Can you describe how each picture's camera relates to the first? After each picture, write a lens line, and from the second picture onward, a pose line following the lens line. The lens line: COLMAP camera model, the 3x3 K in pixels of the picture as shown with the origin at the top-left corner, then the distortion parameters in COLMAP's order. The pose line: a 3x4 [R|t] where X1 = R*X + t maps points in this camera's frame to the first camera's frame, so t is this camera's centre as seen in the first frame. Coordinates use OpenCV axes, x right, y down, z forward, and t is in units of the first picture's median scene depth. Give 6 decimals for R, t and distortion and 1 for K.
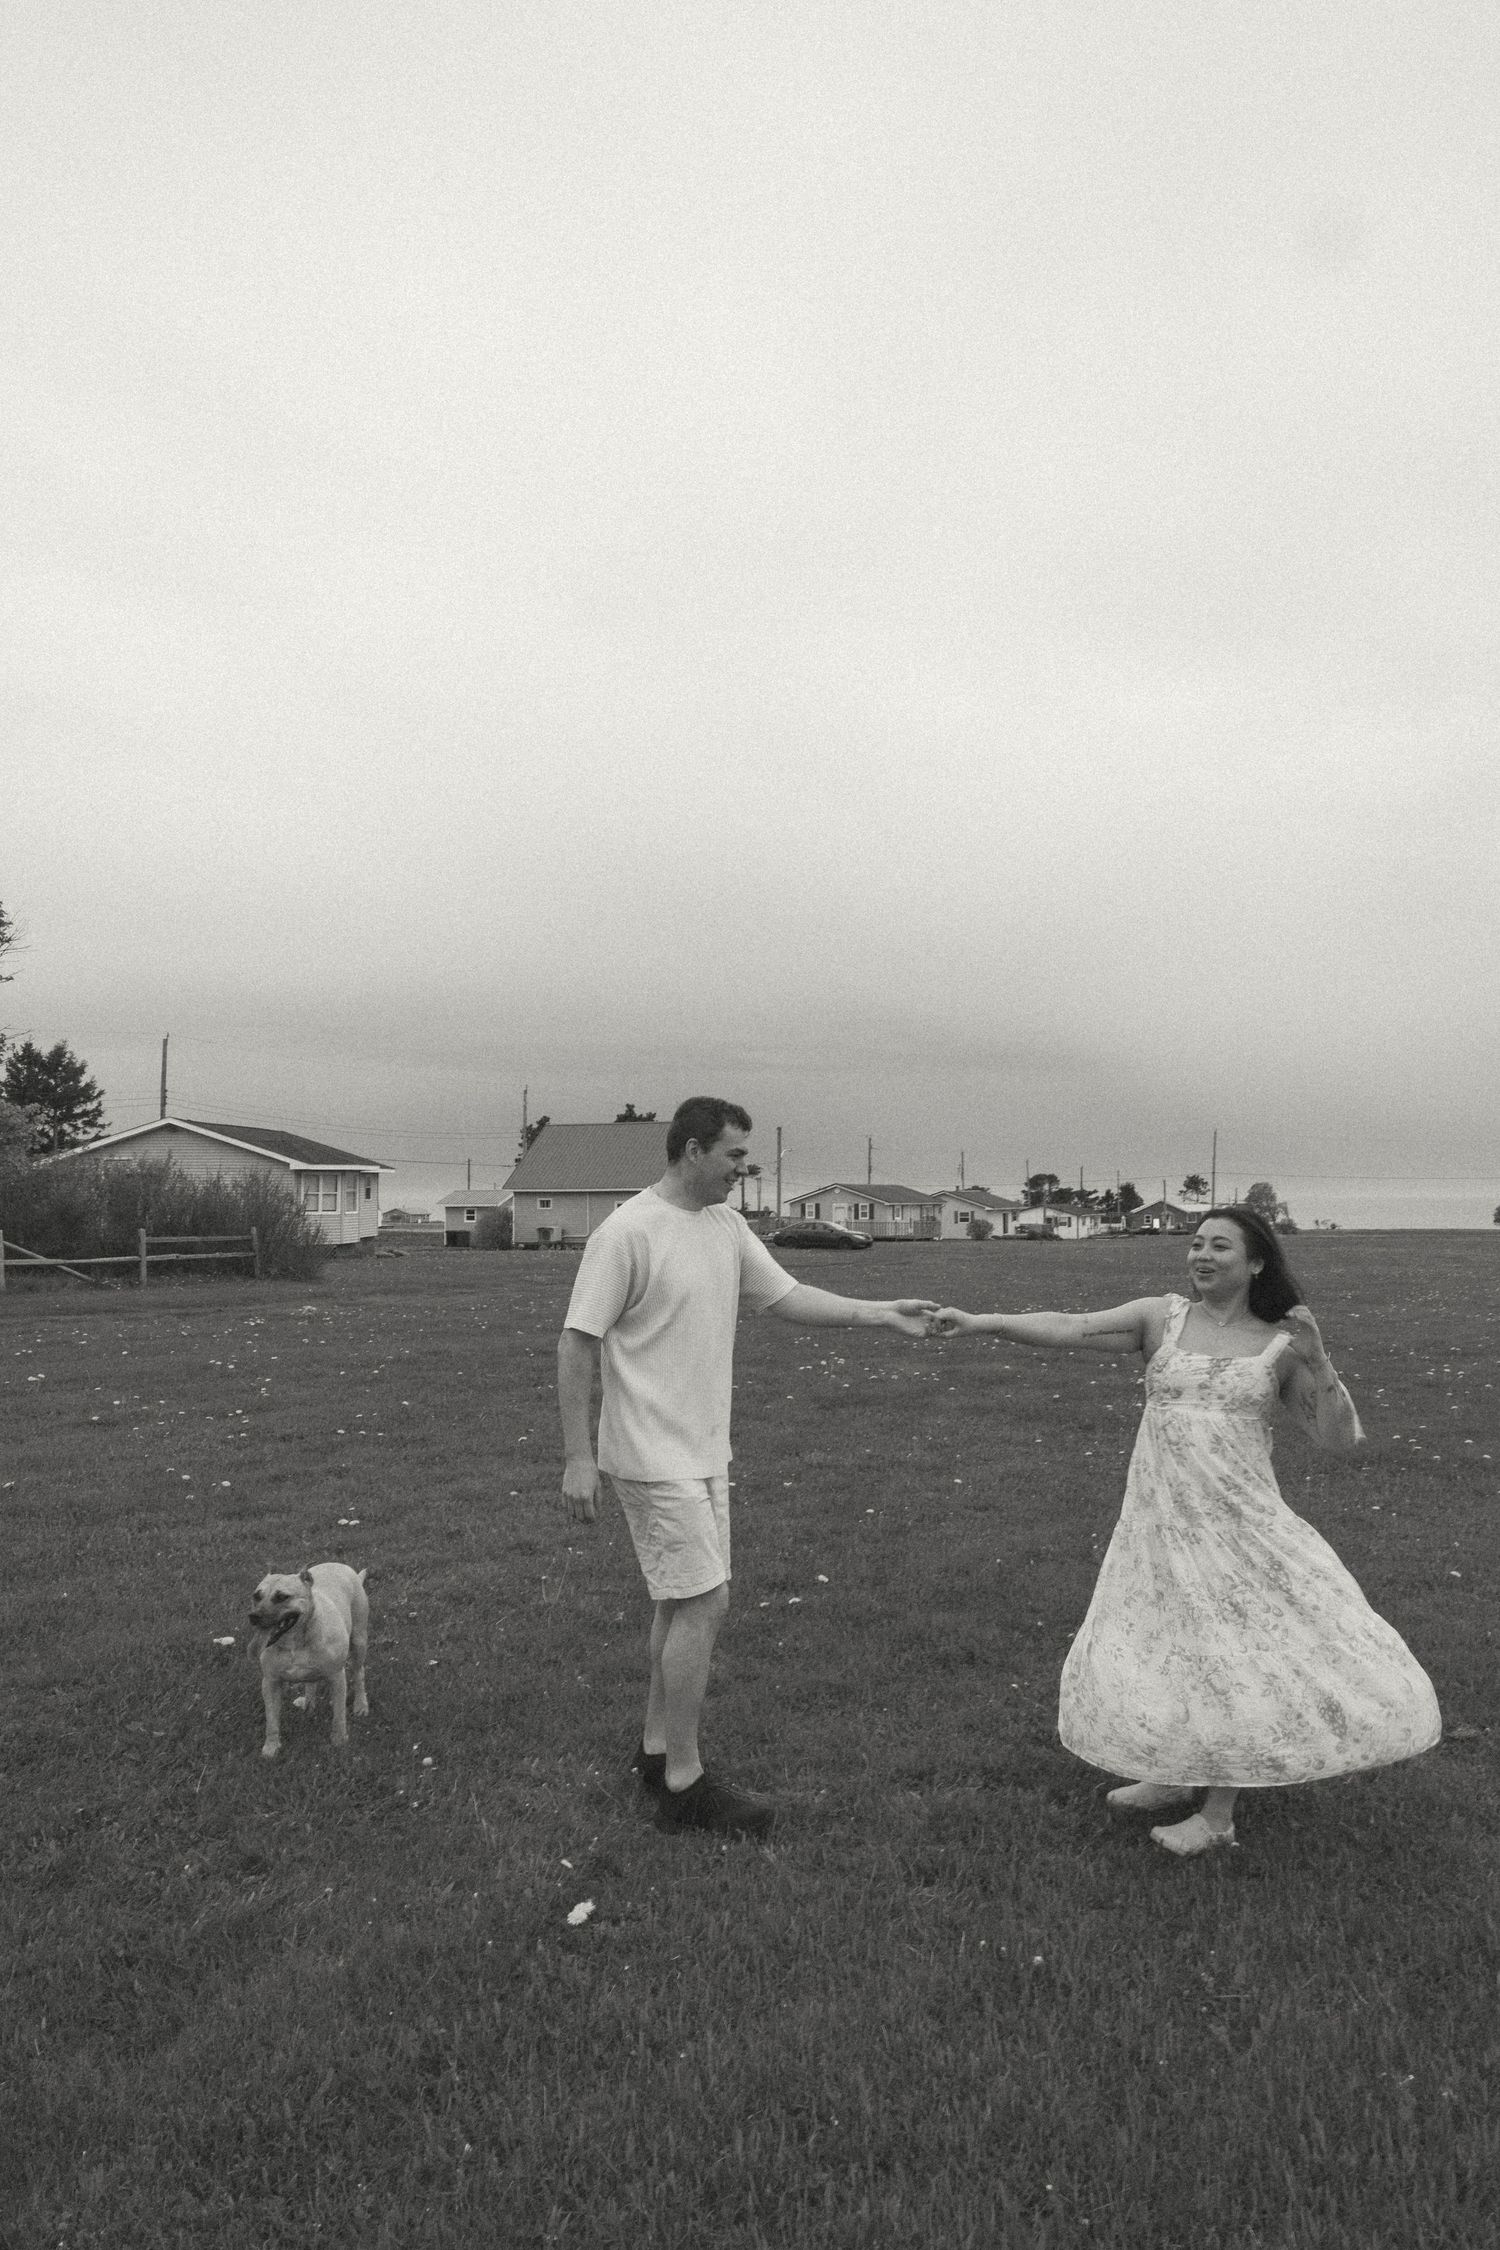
lens RADIAL K [[1566.1, 0, 753.3], [0, 1566.1, 1116.6], [0, 0, 1]] dist [-0.002431, -0.002518]
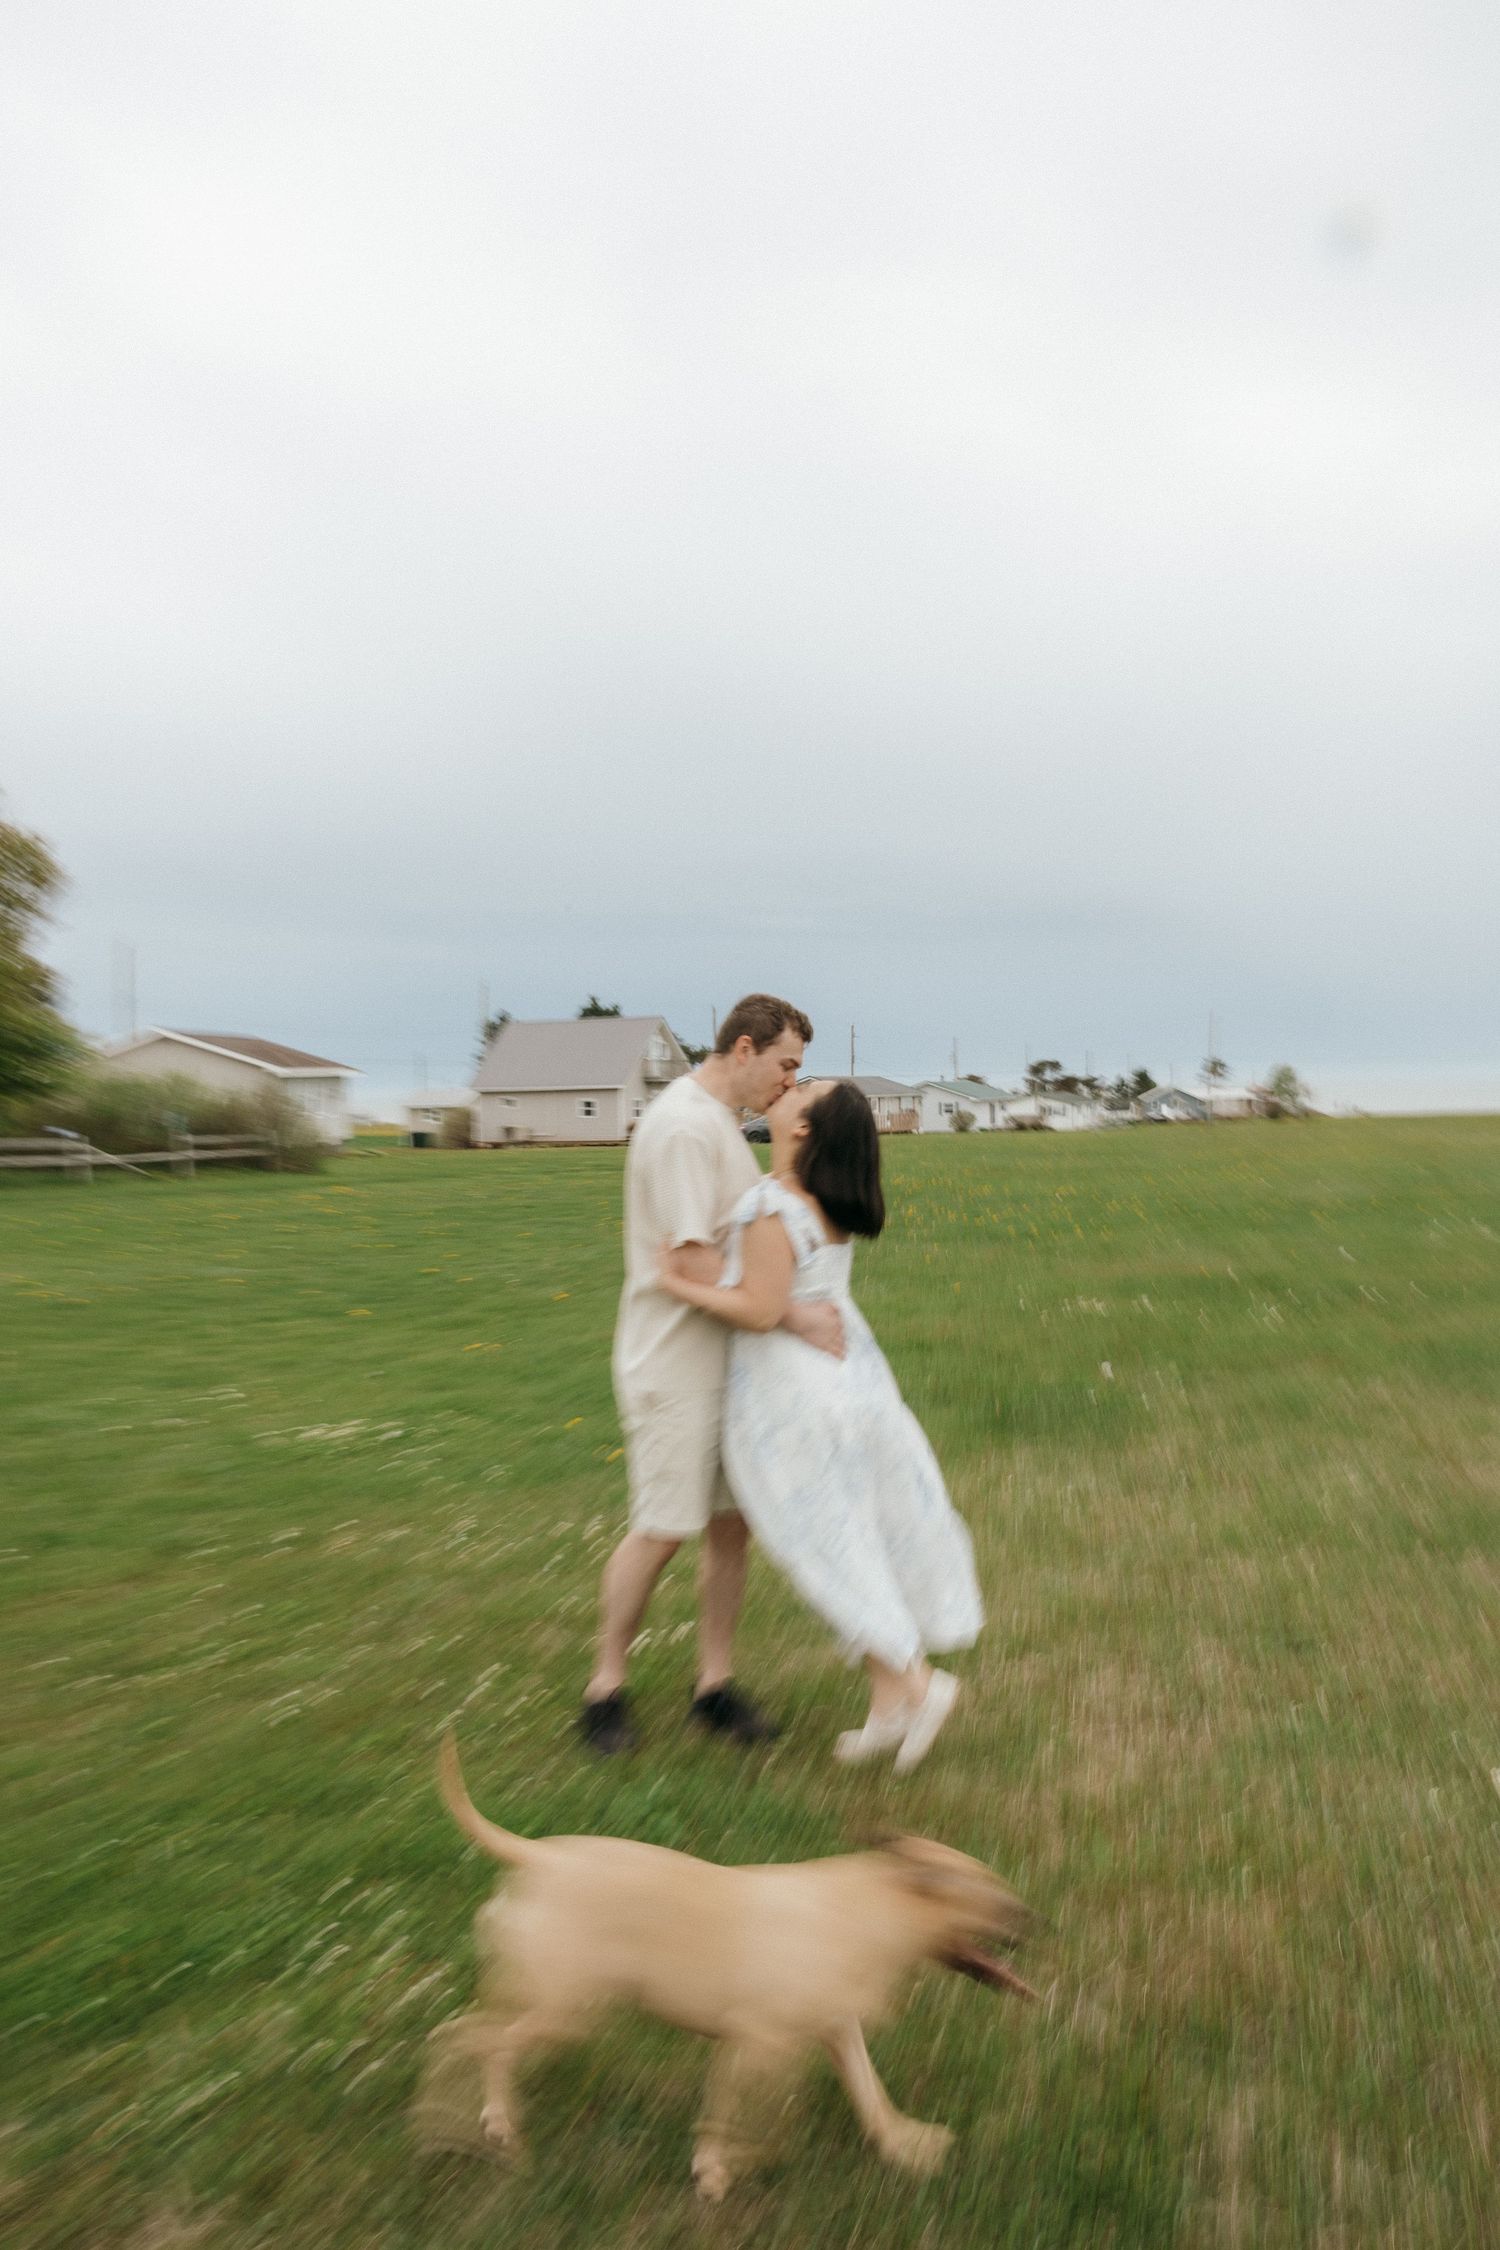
lens RADIAL K [[2089.9, 0, 754.2], [0, 2089.9, 1117.7], [0, 0, 1]] dist [-0.000609, 0.000000]
pose [[0.999809, -0.017412, -0.008868, 0.028030], [0.017964, 0.997621, 0.066554, -0.017083], [0.007688, -0.066701, 0.997743, -0.270154]]
